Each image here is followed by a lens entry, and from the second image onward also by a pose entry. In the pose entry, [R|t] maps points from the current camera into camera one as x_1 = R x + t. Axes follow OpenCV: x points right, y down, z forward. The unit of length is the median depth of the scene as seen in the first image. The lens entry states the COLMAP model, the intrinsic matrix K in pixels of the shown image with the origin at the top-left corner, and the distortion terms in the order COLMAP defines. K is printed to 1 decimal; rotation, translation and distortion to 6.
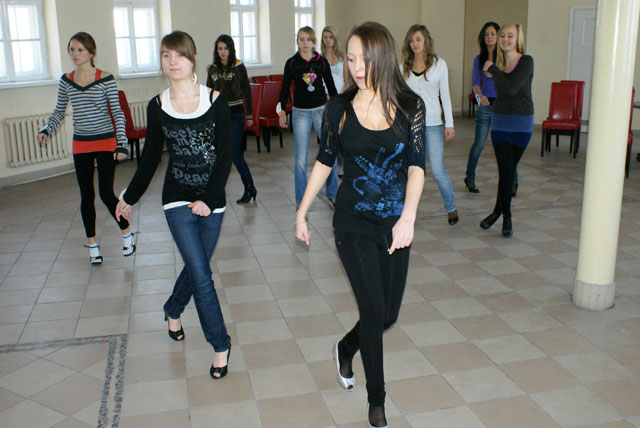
lens RADIAL K [[663.9, 0, 320.0], [0, 663.9, 214.0], [0, 0, 1]] dist [-0.008067, -0.012626]
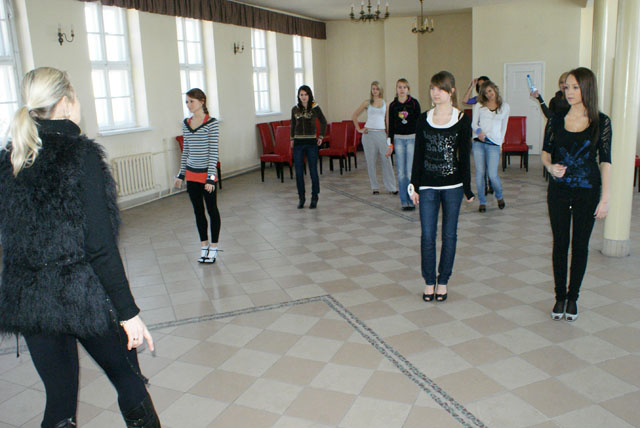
lens RADIAL K [[551.2, 0, 320.6], [0, 551.2, 231.8], [0, 0, 1]] dist [-0.039378, 0.005796]
pose [[0.984550, -0.058418, 0.165069, -0.404545], [0.061546, 0.998008, -0.013893, 0.052392], [-0.163929, 0.023838, 0.986184, -0.119676]]
